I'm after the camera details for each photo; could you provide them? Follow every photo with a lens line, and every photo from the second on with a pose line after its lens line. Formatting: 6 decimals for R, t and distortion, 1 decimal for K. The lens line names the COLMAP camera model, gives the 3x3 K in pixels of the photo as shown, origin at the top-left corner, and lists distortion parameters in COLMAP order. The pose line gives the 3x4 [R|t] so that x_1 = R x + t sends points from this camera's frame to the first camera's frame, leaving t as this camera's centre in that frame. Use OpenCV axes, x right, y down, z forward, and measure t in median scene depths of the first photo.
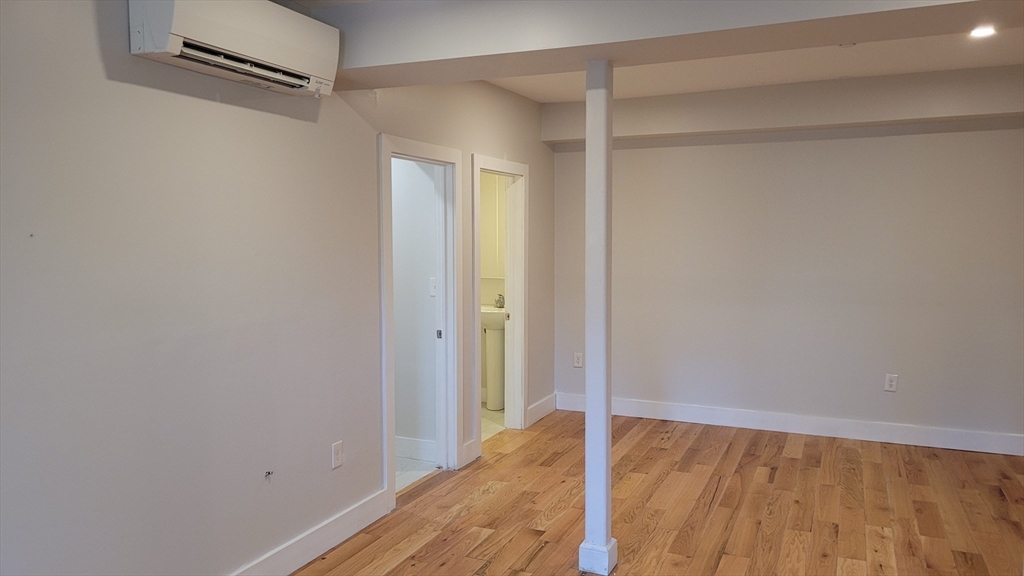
lens RADIAL K [[764.8, 0, 512.0], [0, 764.8, 288.0], [0, 0, 1]] dist [0.051804, -0.056636]
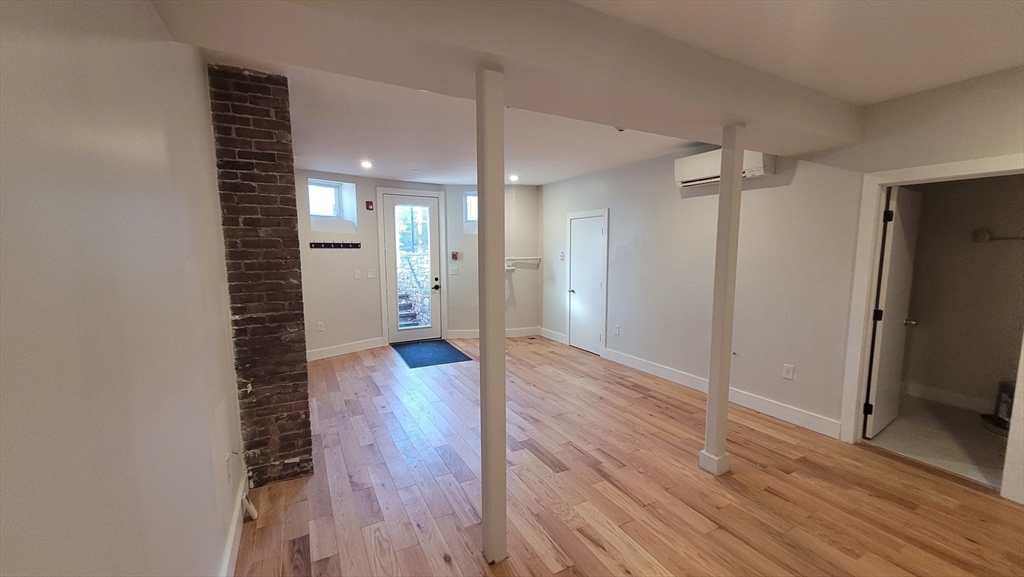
lens RADIAL K [[400.3, 0, 515.7], [0, 400.3, 298.3], [0, 0, 1]] dist [-0.000539, -0.000009]
pose [[-0.607600, 0.100774, -0.787824, 0.754285], [-0.056187, 0.983979, 0.169199, -0.061315], [0.792253, 0.147071, -0.592204, 0.897316]]
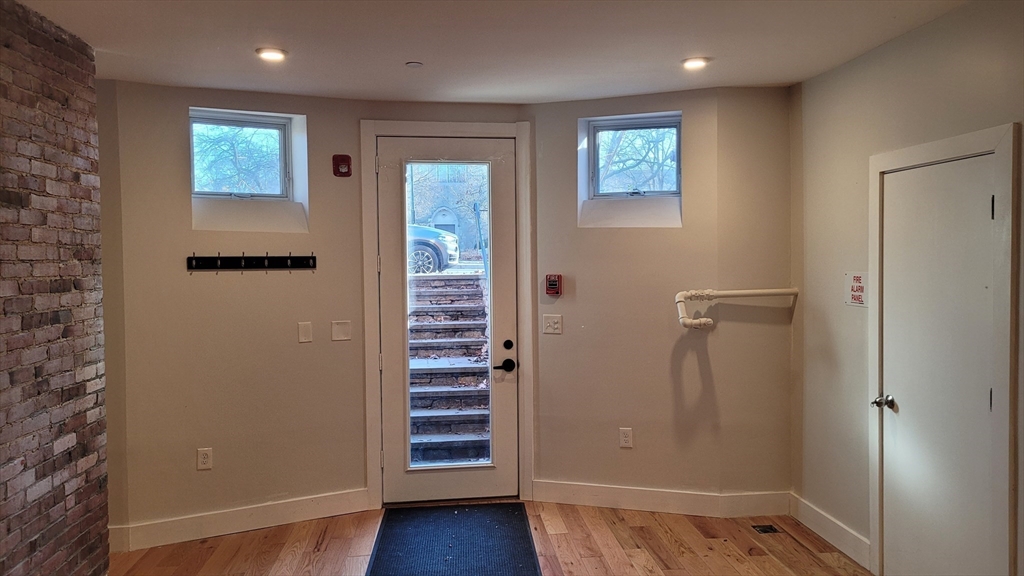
lens RADIAL K [[764.8, 0, 512.0], [0, 764.8, 288.0], [0, 0, 1]] dist [0.051804, -0.056636]
pose [[-0.863857, 0.030708, -0.502800, 0.285023], [-0.024462, 0.994405, 0.102760, -0.059137], [0.503143, 0.101070, -0.858273, 0.714223]]
